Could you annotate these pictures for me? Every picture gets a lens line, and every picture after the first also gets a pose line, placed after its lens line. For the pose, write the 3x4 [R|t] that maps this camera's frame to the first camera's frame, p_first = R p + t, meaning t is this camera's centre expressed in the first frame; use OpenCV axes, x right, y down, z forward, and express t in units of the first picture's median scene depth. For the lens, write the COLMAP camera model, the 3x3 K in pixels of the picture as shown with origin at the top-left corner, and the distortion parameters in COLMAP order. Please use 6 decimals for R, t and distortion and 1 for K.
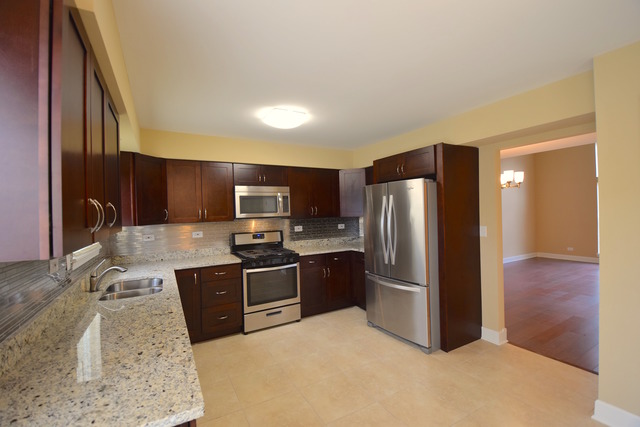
lens RADIAL K [[277.5, 0, 320.0], [0, 277.5, 213.5], [0, 0, 1]] dist [0.015671, -0.016942]
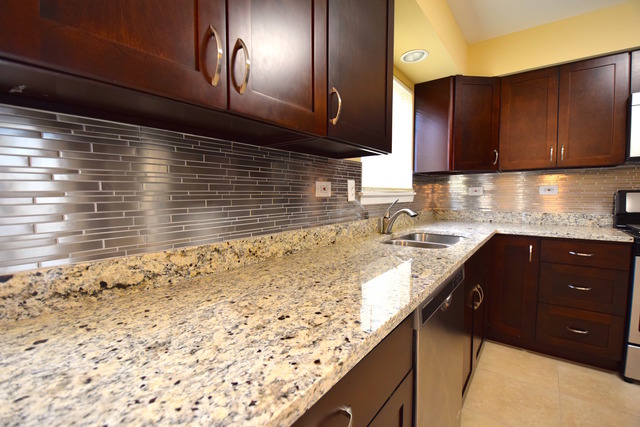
lens RADIAL K [[280.5, 0, 320.0], [0, 280.5, 213.5], [0, 0, 1]] dist [0.011598, -0.017936]
pose [[0.384883, 0.084950, -0.919048, -0.044360], [-0.009407, 0.996065, 0.088129, 0.080383], [0.922918, -0.025273, 0.384167, 0.271603]]
